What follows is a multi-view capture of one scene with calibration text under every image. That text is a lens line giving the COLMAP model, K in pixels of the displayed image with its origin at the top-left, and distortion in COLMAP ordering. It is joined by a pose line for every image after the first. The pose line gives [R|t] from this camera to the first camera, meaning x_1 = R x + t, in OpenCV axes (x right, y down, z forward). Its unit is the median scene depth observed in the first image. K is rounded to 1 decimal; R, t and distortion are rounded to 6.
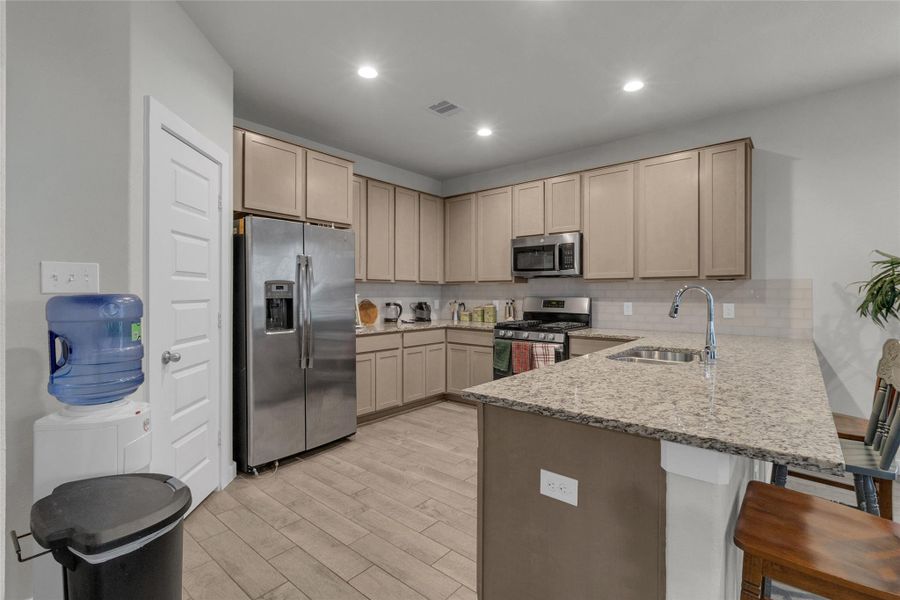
lens RADIAL K [[413.9, 0, 451.6], [0, 413.9, 297.0], [0, 0, 1]] dist [-0.000085, 0.000075]
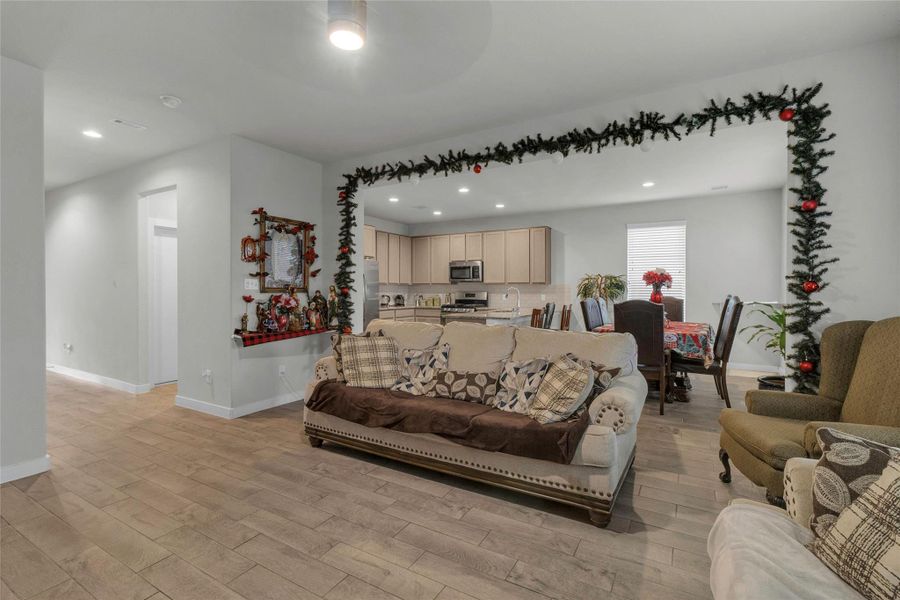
lens RADIAL K [[413.9, 0, 445.7], [0, 413.9, 291.2], [0, 0, 1]] dist [-0.000085, 0.000075]
pose [[0.986025, -0.000905, 0.166596, -0.212575], [0.001897, 0.999981, -0.005793, 0.009069], [-0.166587, 0.006028, 0.986008, -0.996759]]
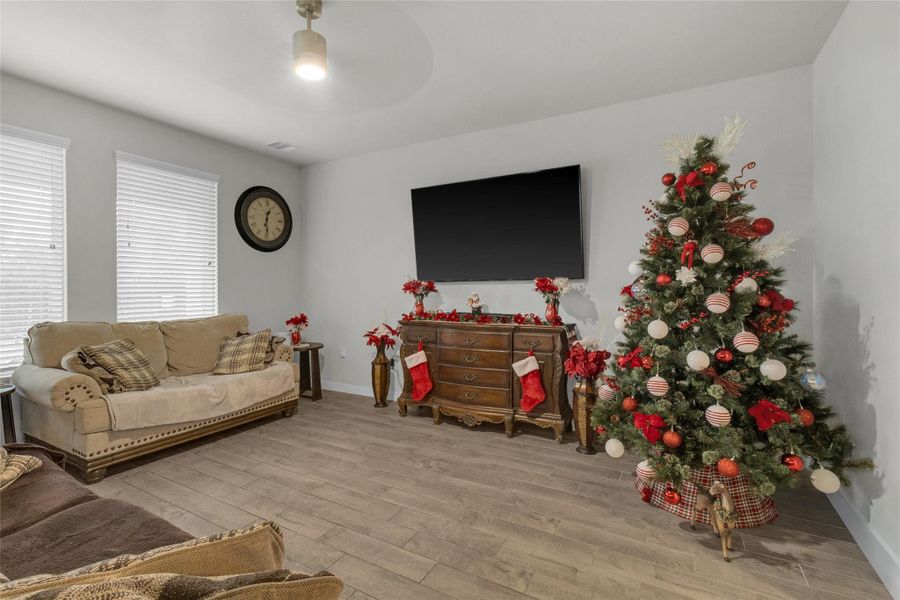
lens RADIAL K [[413.9, 0, 445.9], [0, 413.9, 289.4], [0, 0, 1]] dist [-0.000085, 0.000075]
pose [[-0.981017, -0.000127, -0.193922, -0.311602], [-0.002784, 0.999906, 0.013427, 0.001955], [0.193902, 0.013712, -0.980925, 0.024314]]
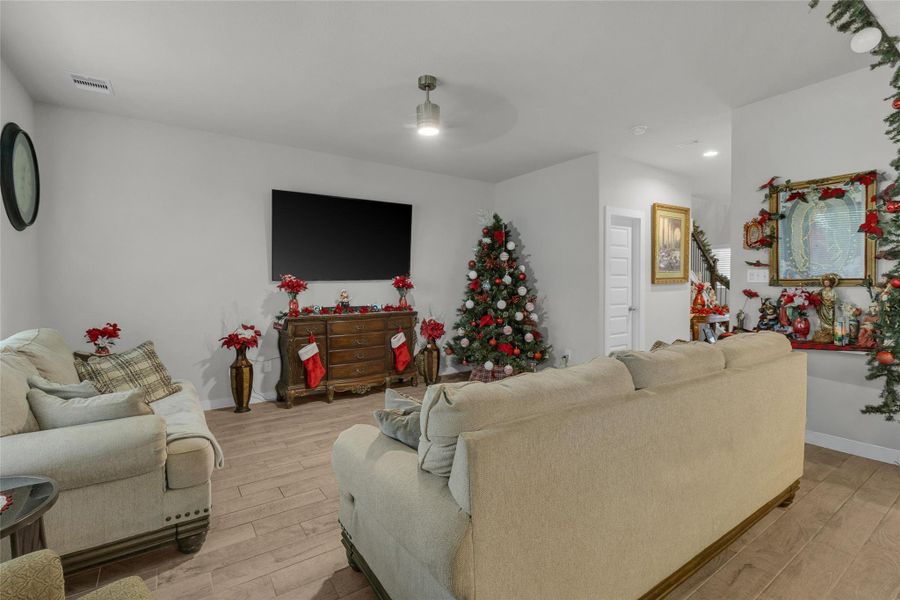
lens RADIAL K [[413.9, 0, 445.9], [0, 413.9, 295.4], [0, 0, 1]] dist [-0.000085, 0.000075]
pose [[-0.267848, 0.025848, -0.963115, 0.466968], [-0.003706, 0.999605, 0.027858, 0.003845], [0.963454, 0.011031, -0.267646, -0.298661]]
